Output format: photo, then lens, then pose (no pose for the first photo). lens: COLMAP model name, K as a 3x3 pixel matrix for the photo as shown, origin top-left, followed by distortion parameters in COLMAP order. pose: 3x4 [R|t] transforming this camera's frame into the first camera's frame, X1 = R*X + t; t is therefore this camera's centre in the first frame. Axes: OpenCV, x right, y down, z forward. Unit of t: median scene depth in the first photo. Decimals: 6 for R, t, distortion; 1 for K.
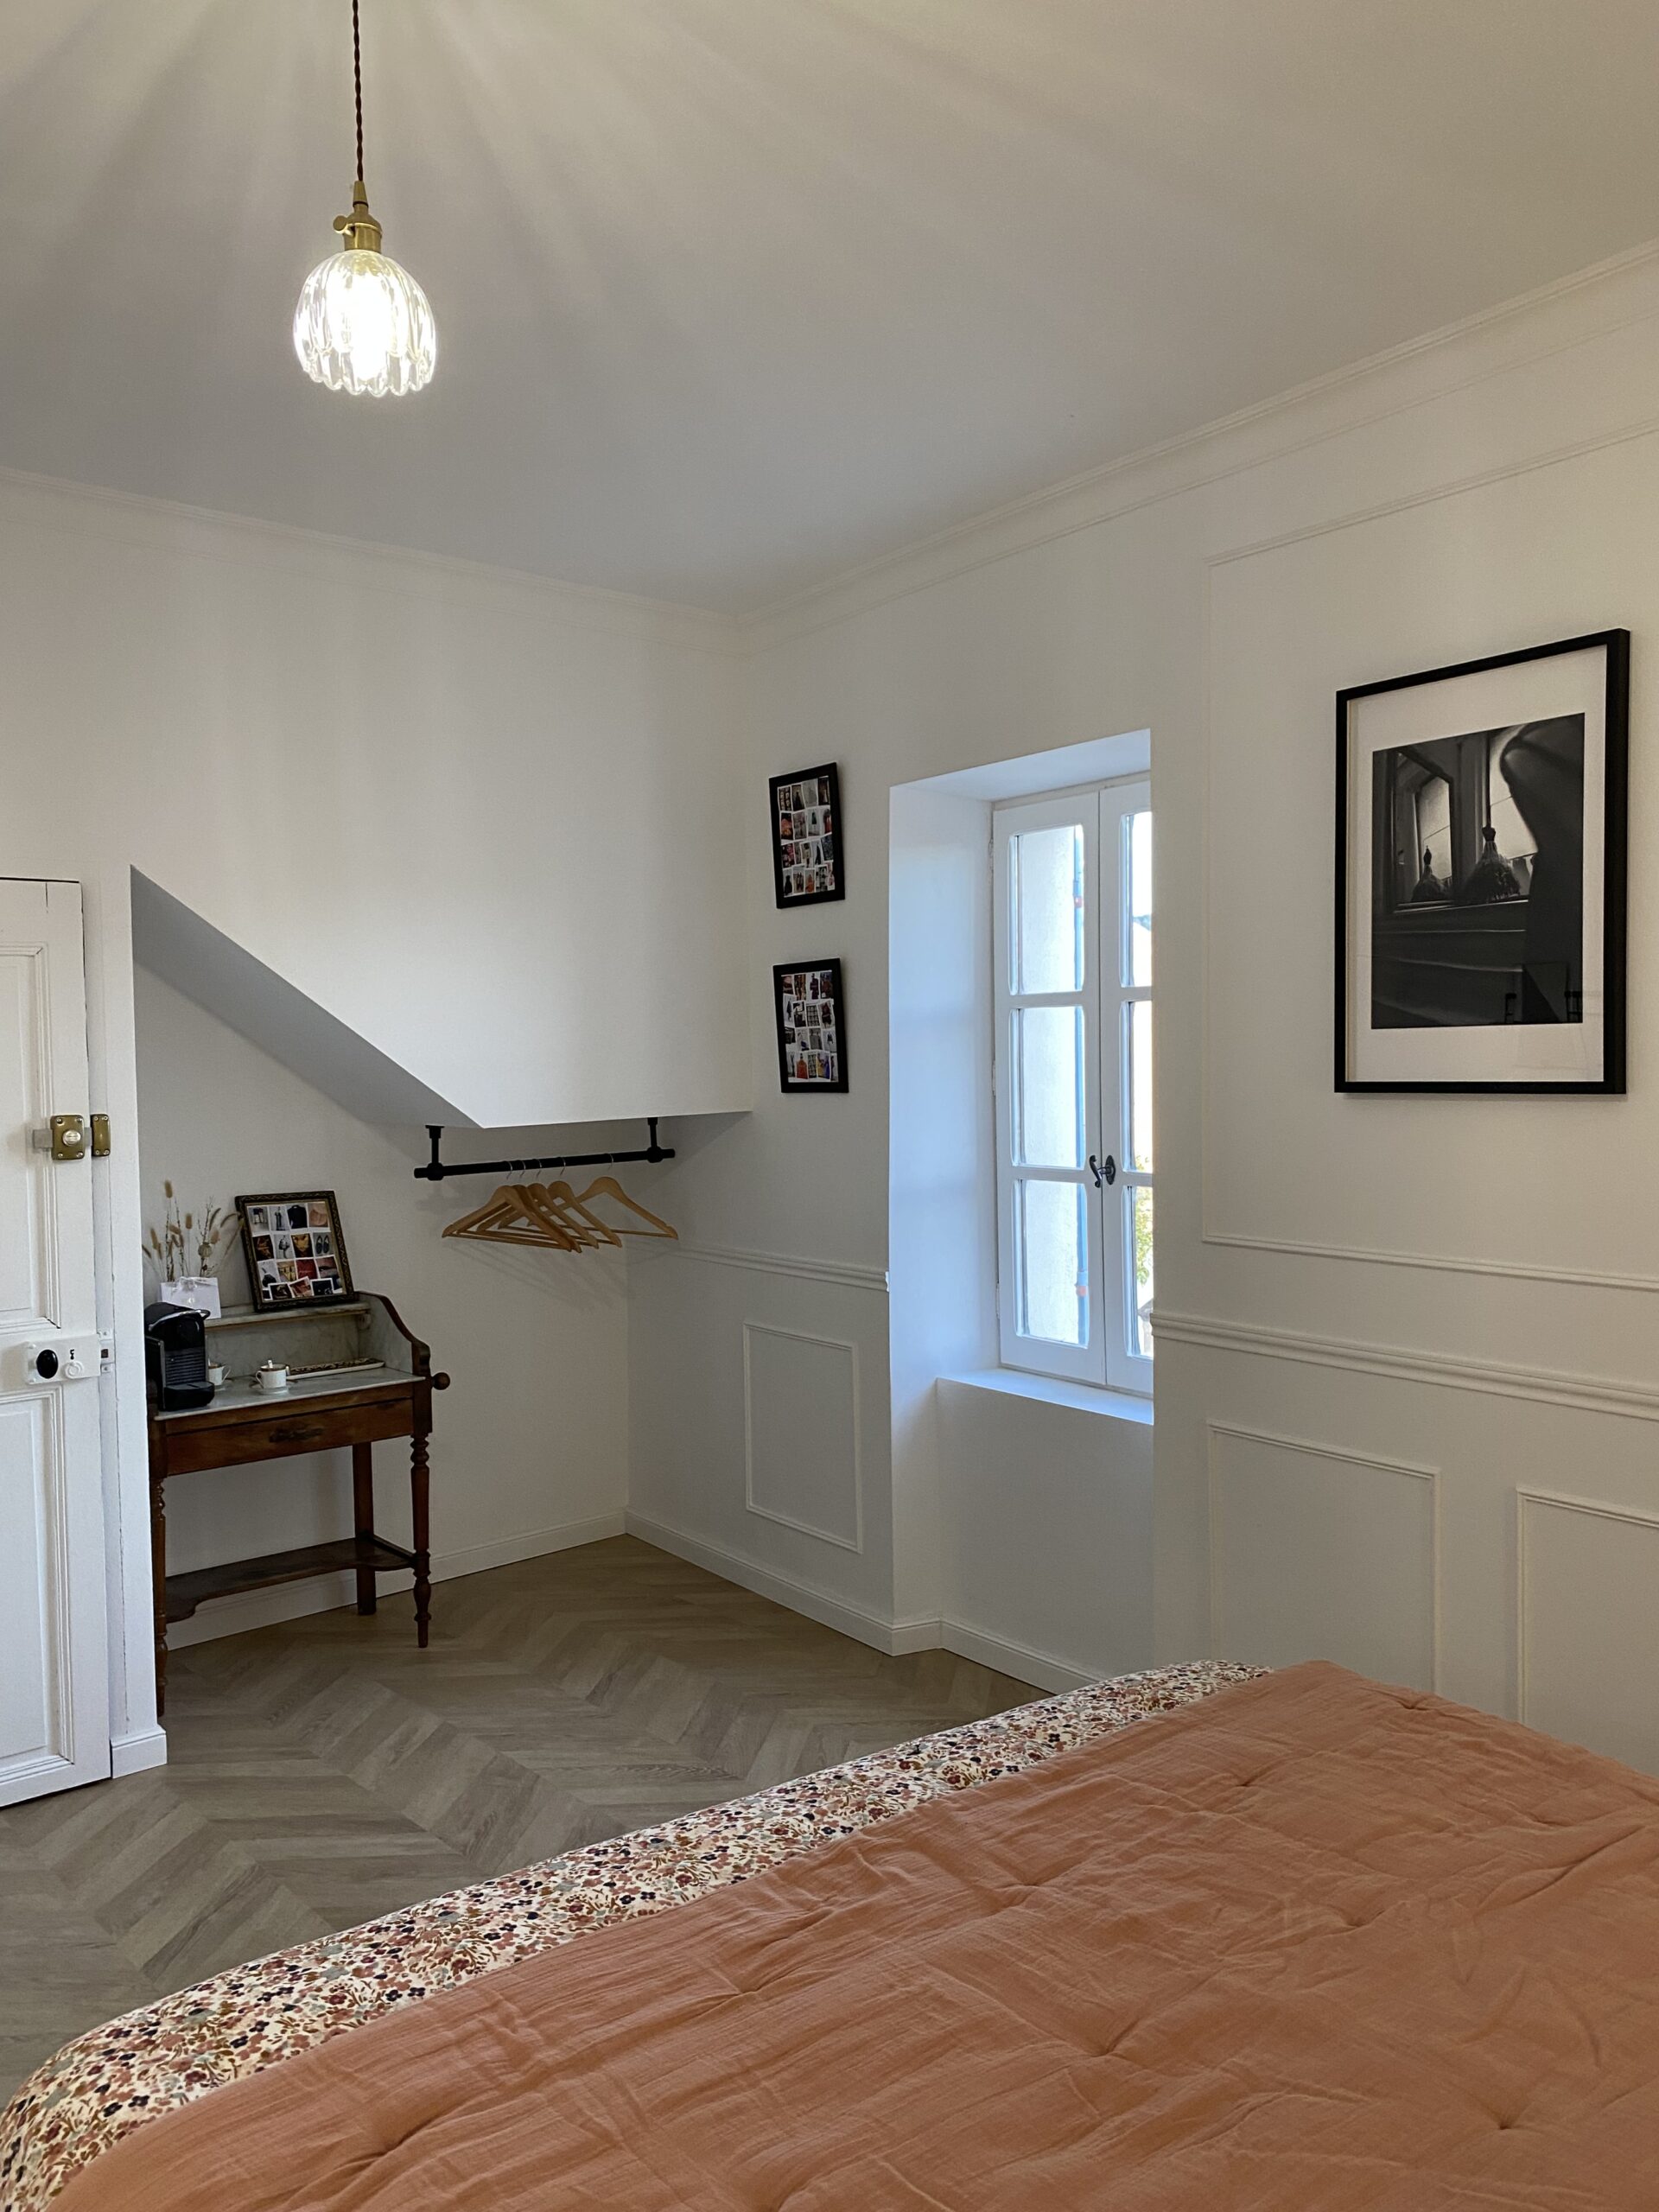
lens RADIAL K [[1672.8, 0, 816.3], [0, 1672.8, 1105.9], [0, 0, 1]] dist [0.055257, -0.071168]
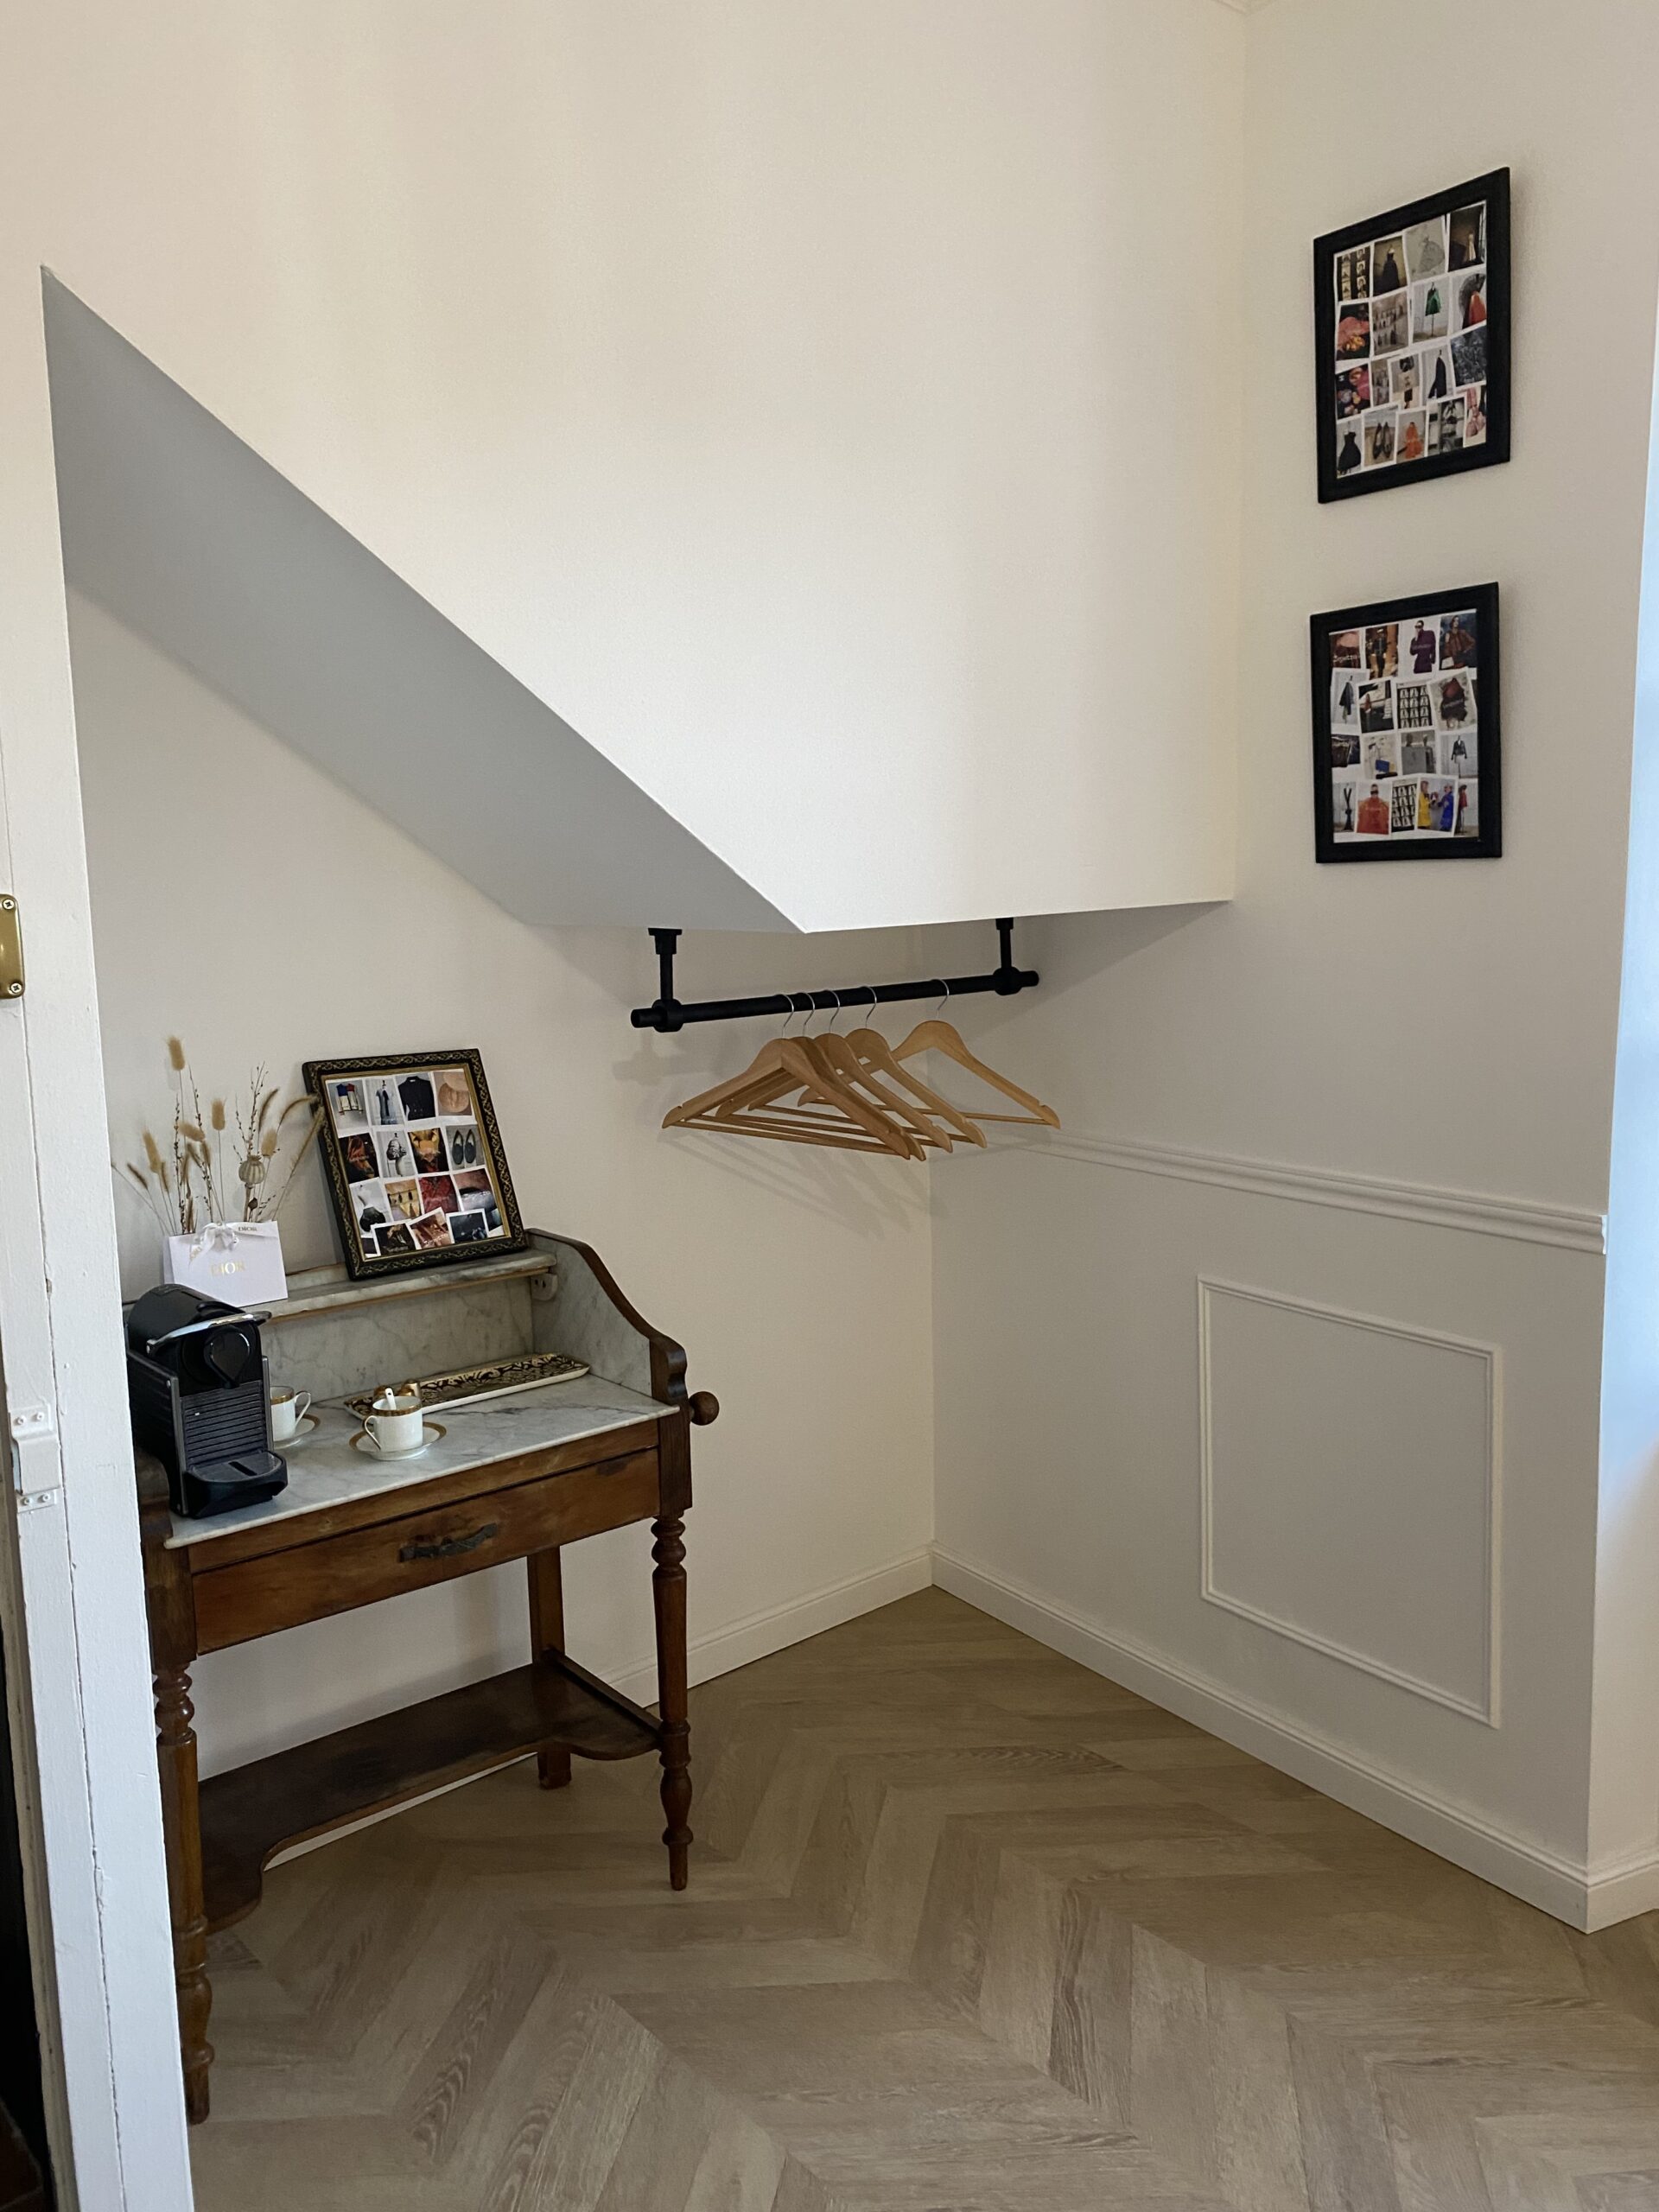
lens RADIAL K [[1672.8, 0, 837.2], [0, 1672.8, 1095.7], [0, 0, 1]] dist [0.055257, -0.071168]
pose [[0.999987, -0.004390, -0.002513, -0.176444], [0.004617, 0.995093, 0.098839, 0.012477], [0.002066, -0.098849, 0.995100, 0.473507]]
